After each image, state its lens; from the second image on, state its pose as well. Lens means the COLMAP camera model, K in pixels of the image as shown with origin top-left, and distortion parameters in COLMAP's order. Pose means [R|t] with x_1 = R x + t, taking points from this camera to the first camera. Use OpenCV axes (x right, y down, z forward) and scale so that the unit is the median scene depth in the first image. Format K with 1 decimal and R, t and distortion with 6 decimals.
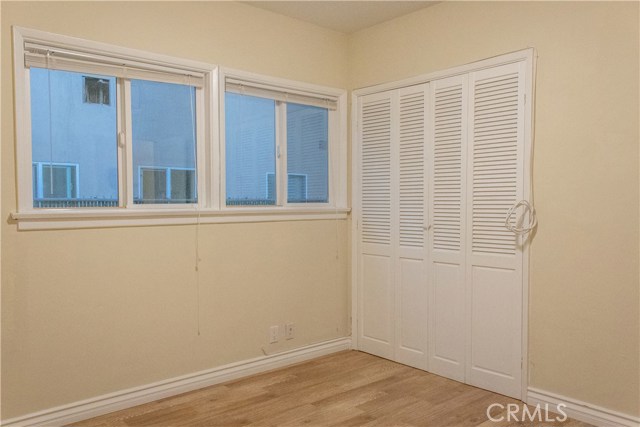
lens RADIAL K [[487.6, 0, 320.6], [0, 487.6, 215.5], [0, 0, 1]] dist [0.004261, -0.001222]
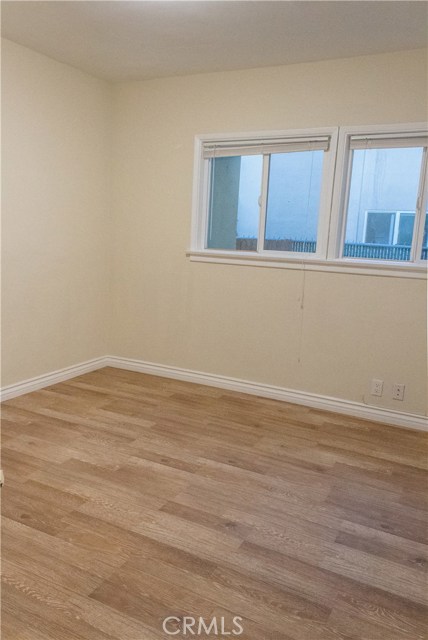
lens RADIAL K [[487.6, 0, 214.7], [0, 487.6, 320.0], [0, 0, 1]] dist [0.004261, -0.001222]
pose [[0.395200, 0.188260, -0.899097, 0.752781], [-0.074251, 0.982118, 0.173007, -0.053932], [0.915589, -0.001614, 0.402112, 0.317837]]
